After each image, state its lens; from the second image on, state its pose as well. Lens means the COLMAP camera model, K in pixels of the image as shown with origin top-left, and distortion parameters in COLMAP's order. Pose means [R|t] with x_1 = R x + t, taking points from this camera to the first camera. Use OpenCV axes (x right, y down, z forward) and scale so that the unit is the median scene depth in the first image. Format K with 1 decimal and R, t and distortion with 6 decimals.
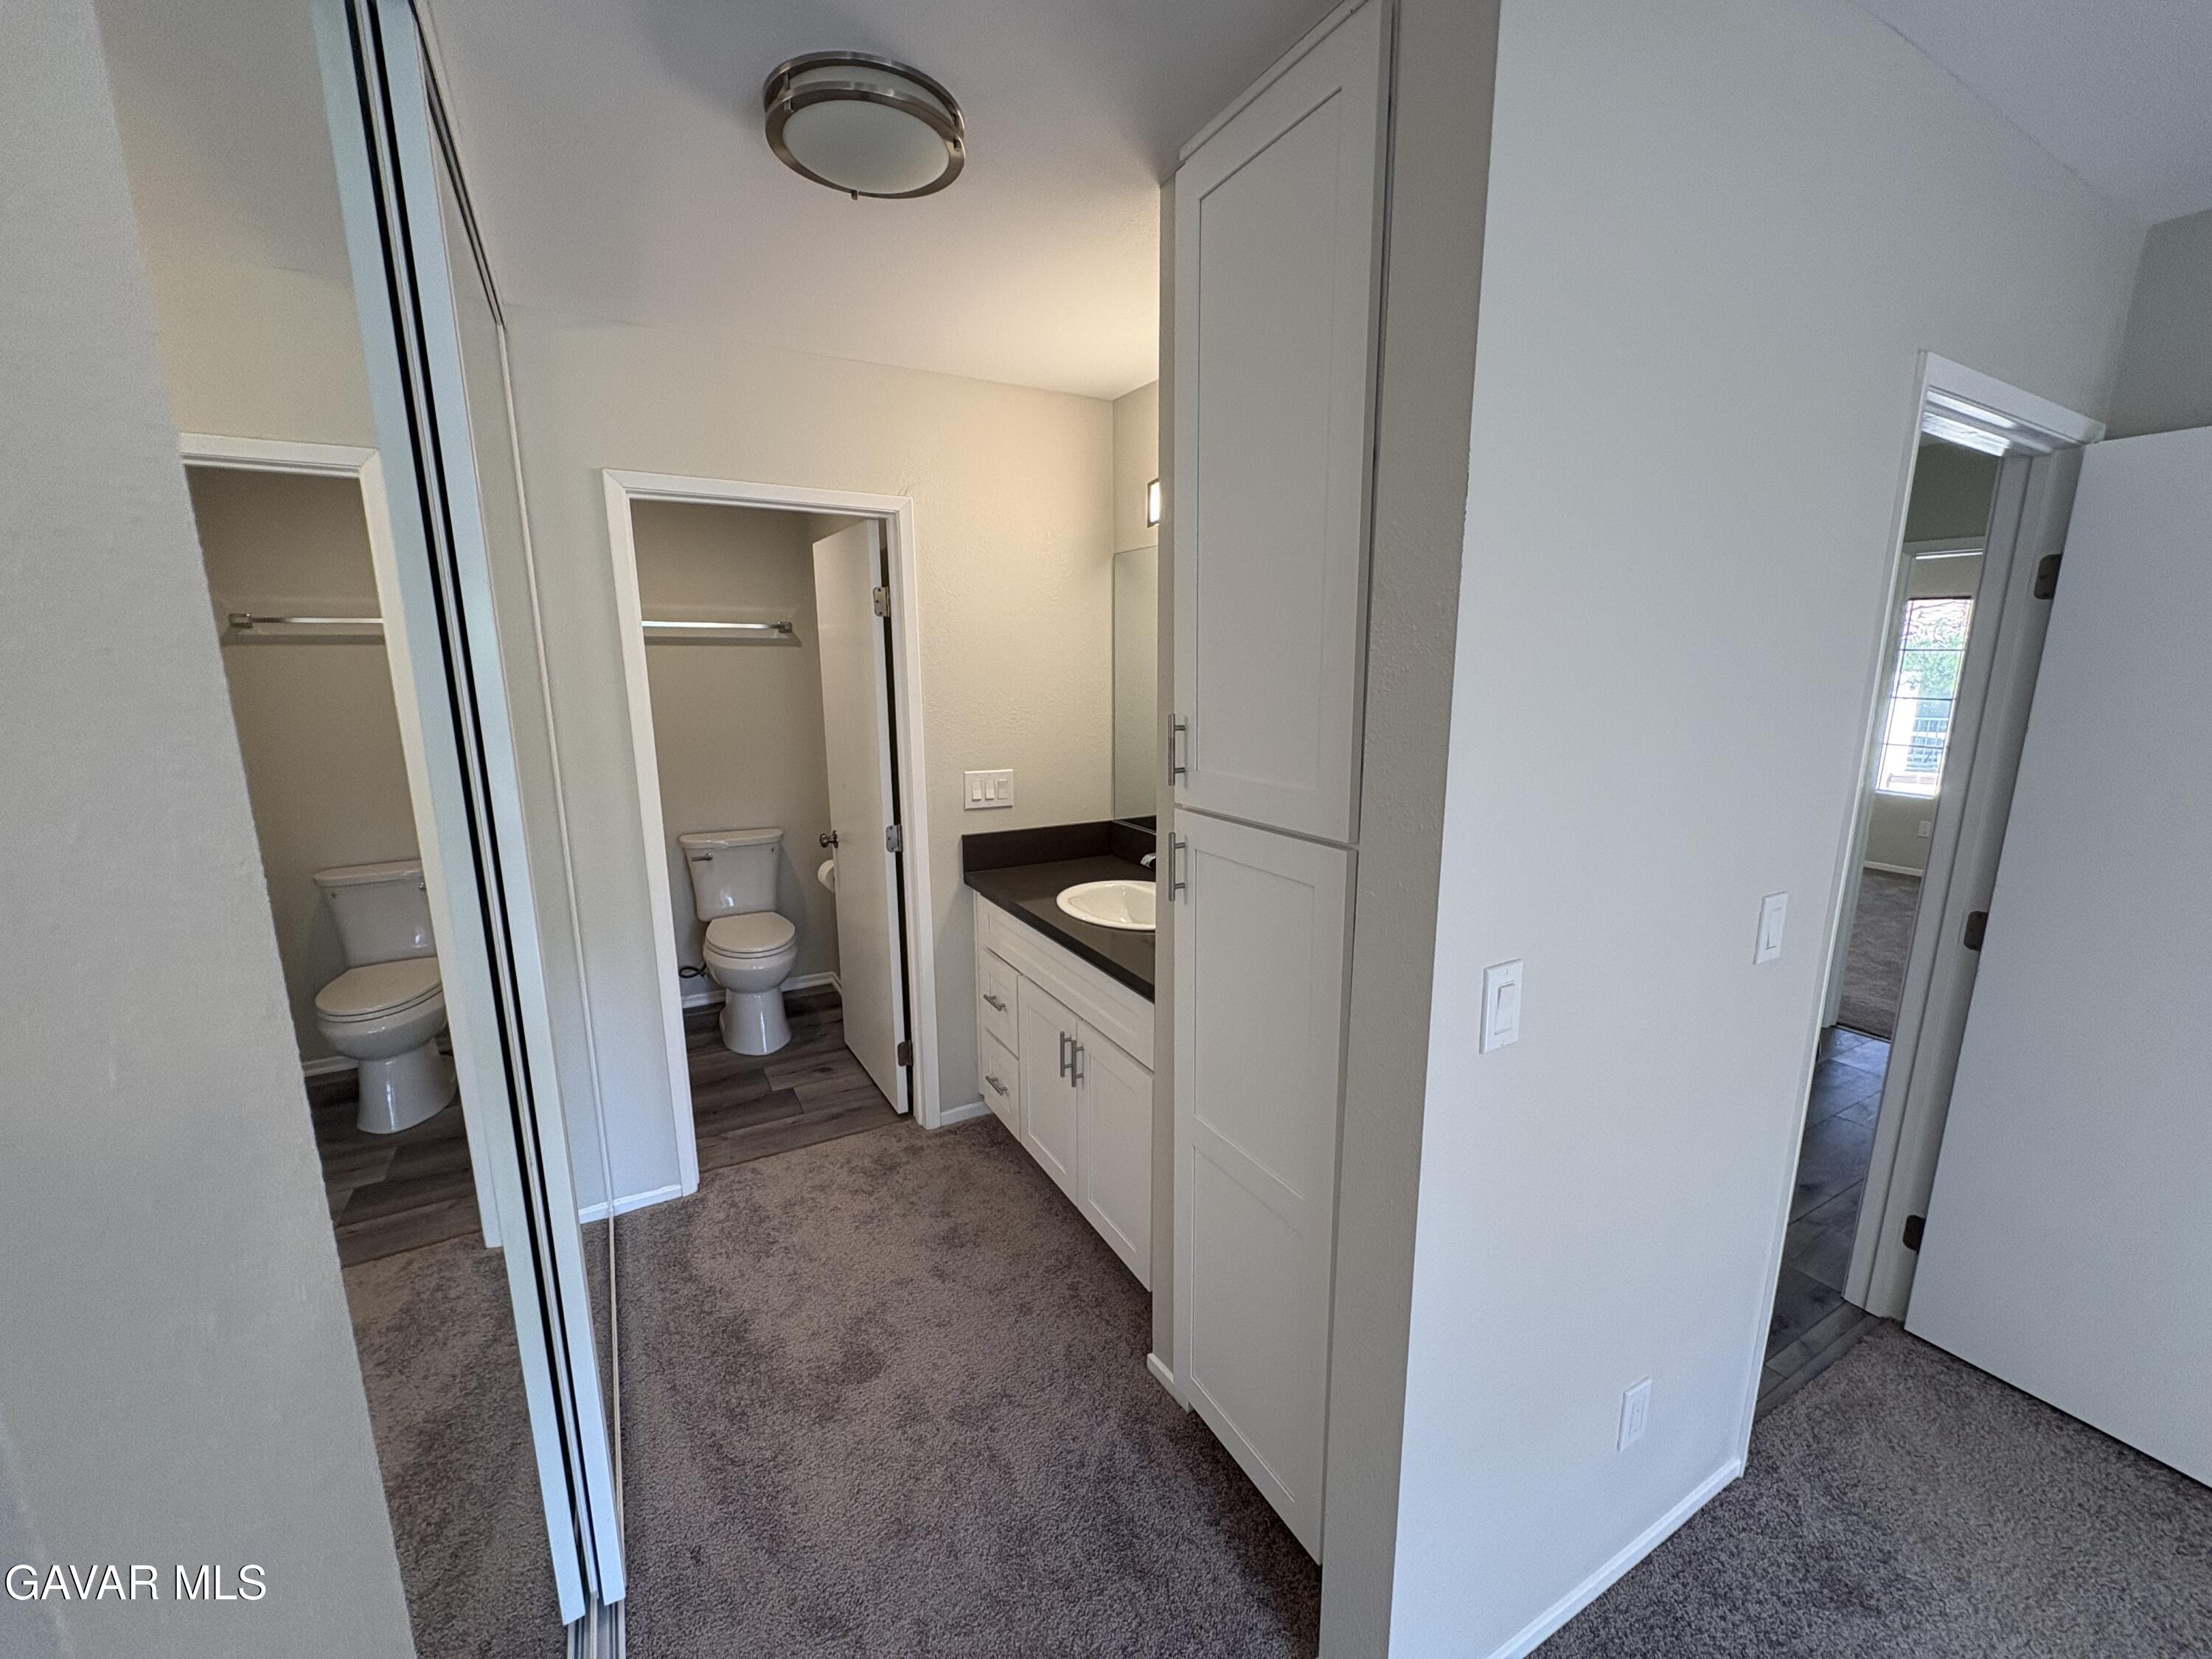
lens RADIAL K [[879.6, 0, 1105.2], [0, 879.6, 831.4], [0, 0, 1]] dist [0.001295, 0.000169]
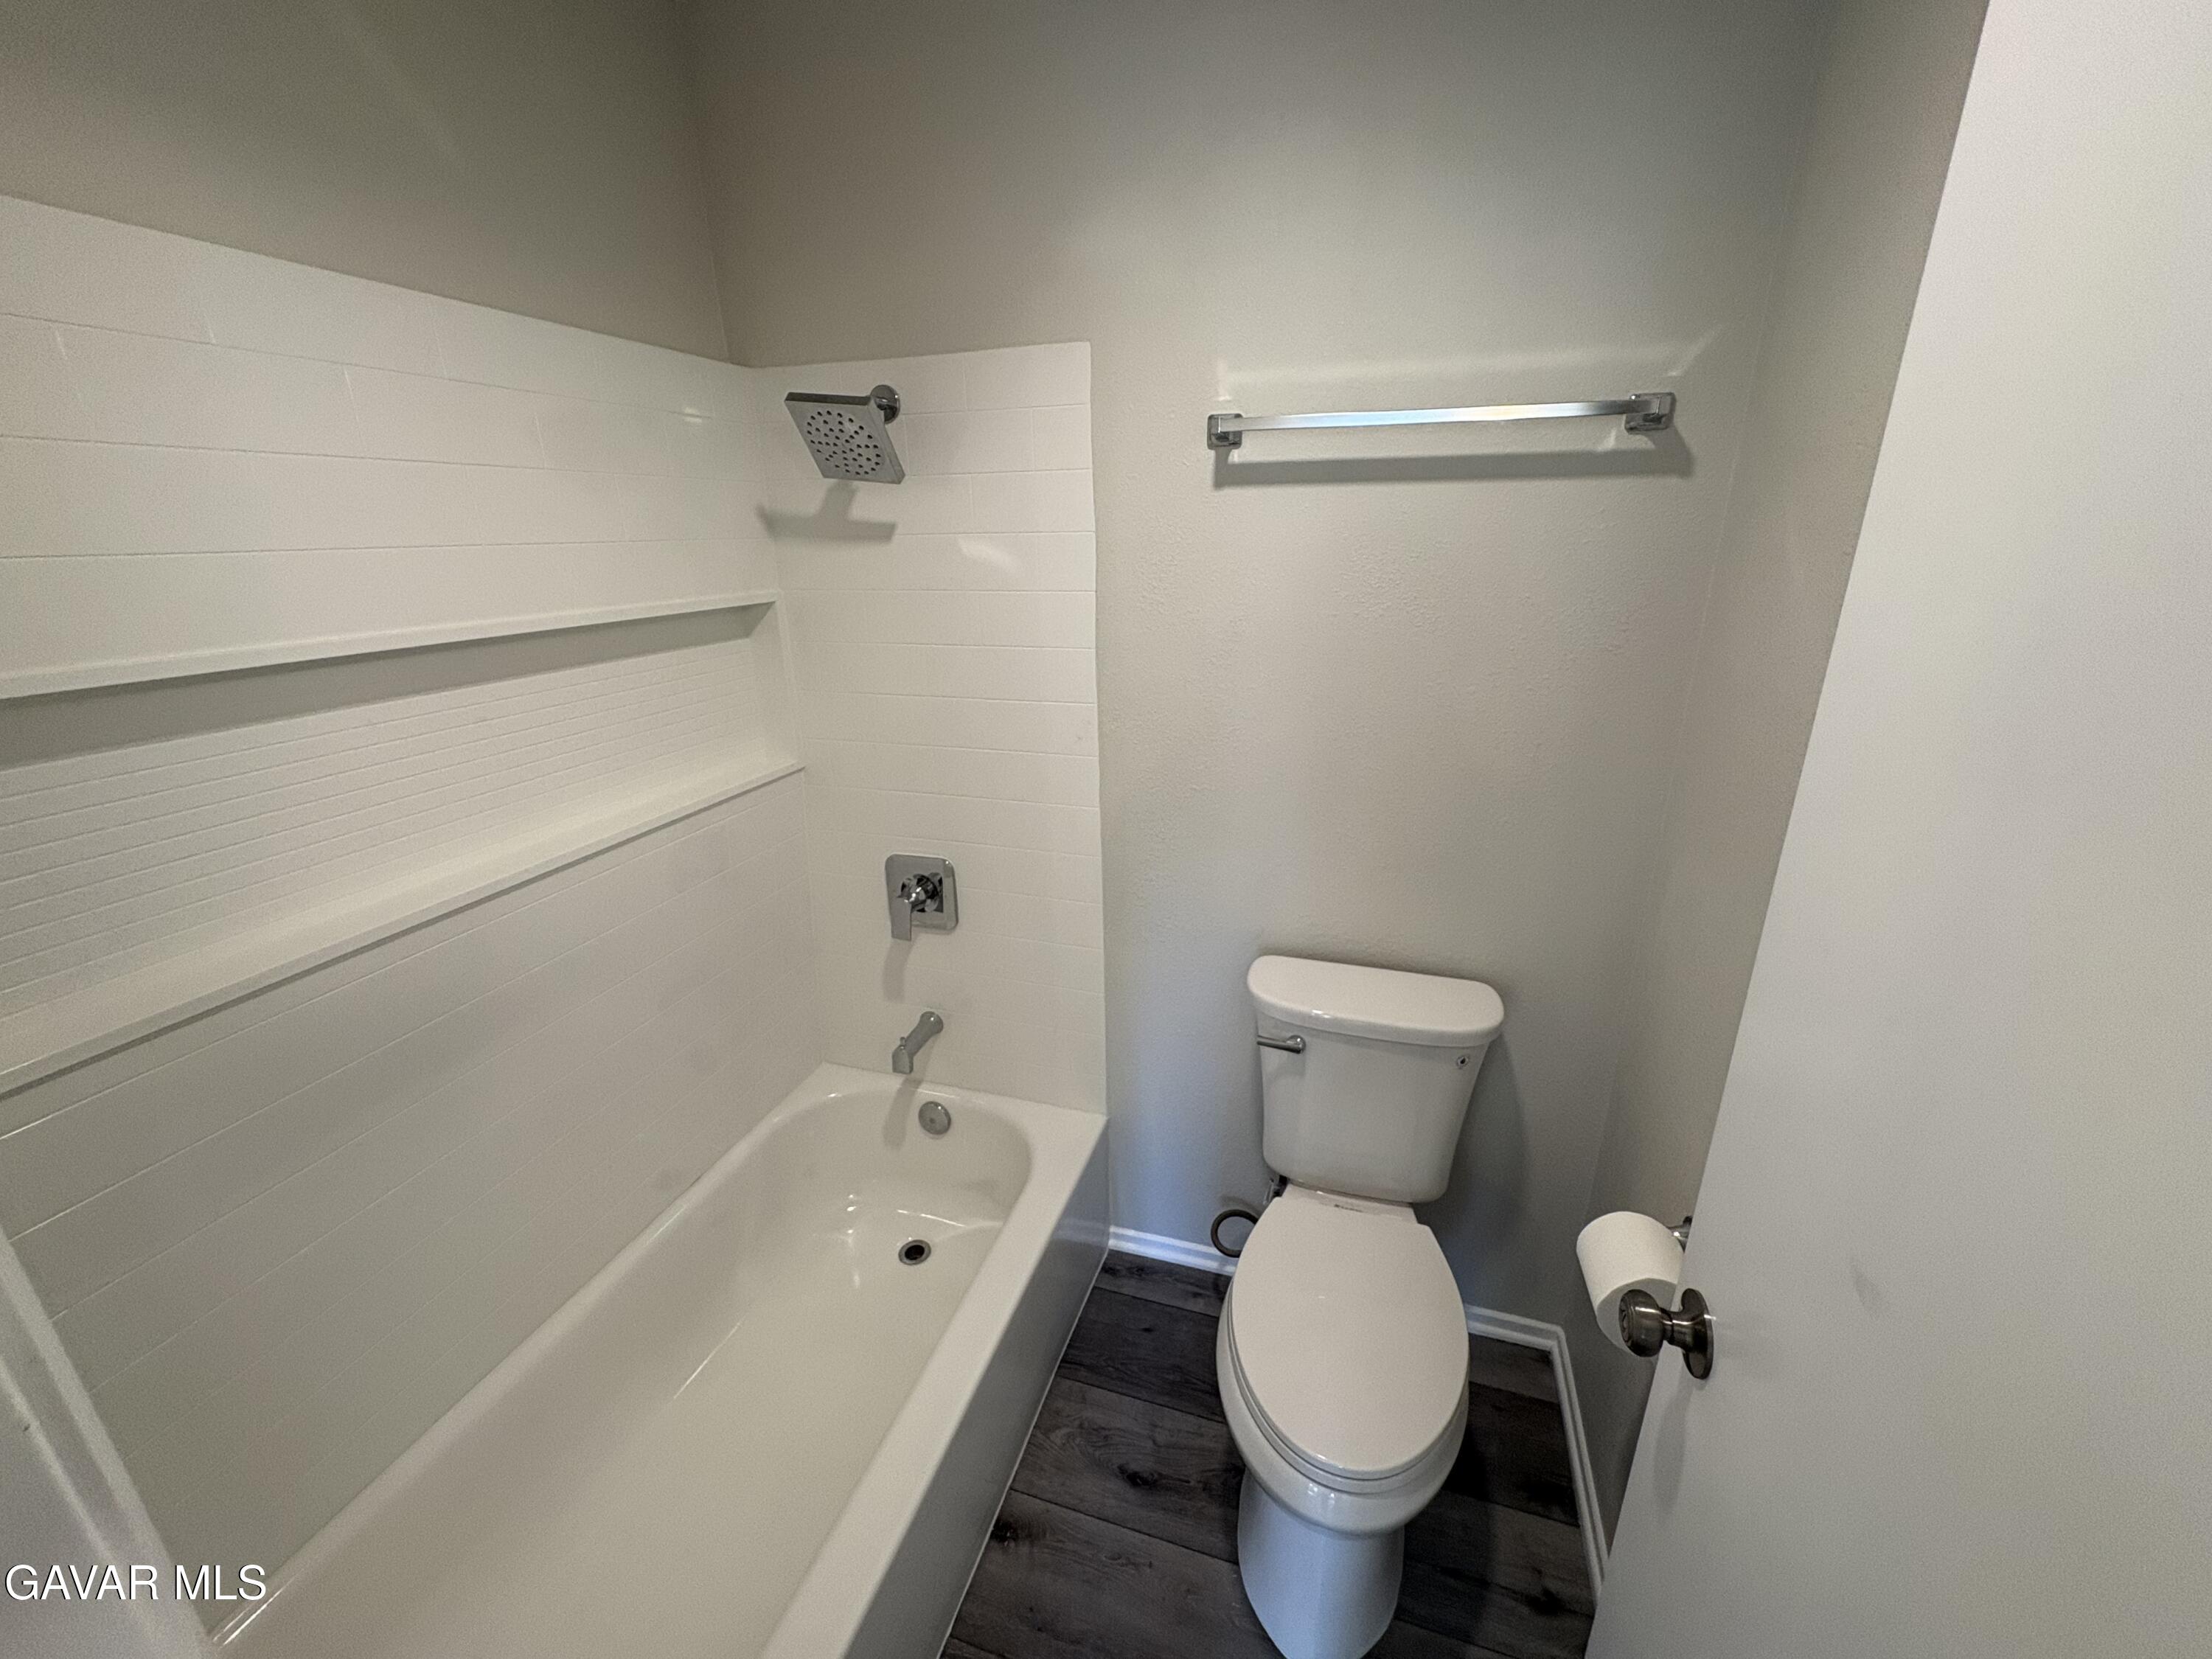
lens RADIAL K [[879.6, 0, 1105.2], [0, 879.6, 831.4], [0, 0, 1]] dist [0.001295, 0.000169]
pose [[0.682064, 0.224407, -0.696010, -0.253975], [-0.121858, 0.973323, 0.194402, -0.131250], [0.721068, -0.047780, 0.691215, 0.663500]]
